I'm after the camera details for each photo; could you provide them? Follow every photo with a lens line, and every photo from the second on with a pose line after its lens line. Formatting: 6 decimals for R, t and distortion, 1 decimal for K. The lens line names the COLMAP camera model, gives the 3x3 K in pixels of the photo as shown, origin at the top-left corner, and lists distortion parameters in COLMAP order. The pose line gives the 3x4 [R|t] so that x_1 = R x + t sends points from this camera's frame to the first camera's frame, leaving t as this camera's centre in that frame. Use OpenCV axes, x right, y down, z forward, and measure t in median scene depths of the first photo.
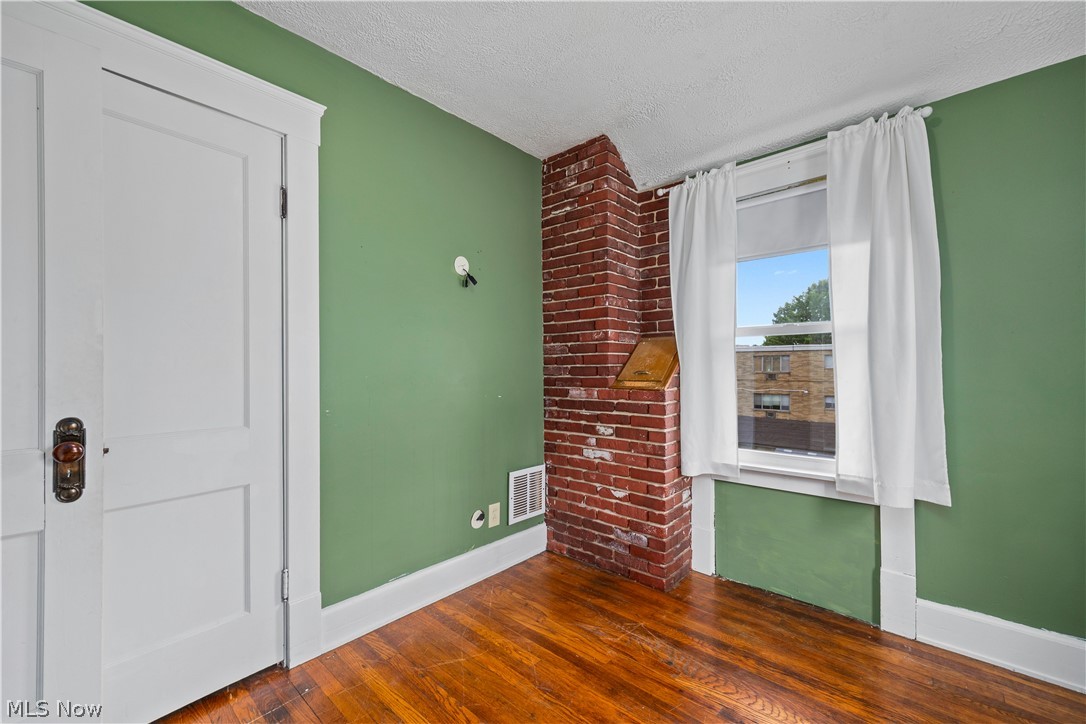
lens RADIAL K [[436.5, 0, 543.0], [0, 436.5, 362.0], [0, 0, 1]] dist [-0.000713, -0.000406]
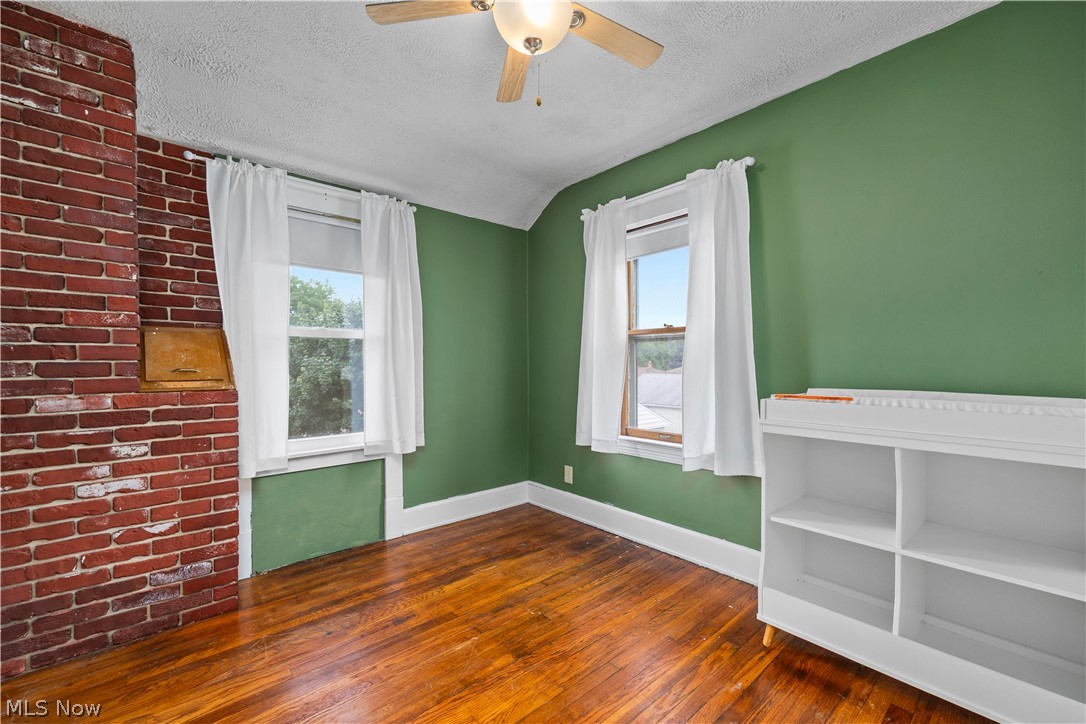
lens RADIAL K [[436.5, 0, 543.0], [0, 436.5, 362.0], [0, 0, 1]] dist [-0.000713, -0.000406]
pose [[0.116419, 0.007691, 0.993170, -0.510303], [-0.013069, 0.999895, -0.006211, 0.004334], [-0.993114, -0.012257, 0.116508, 0.236991]]
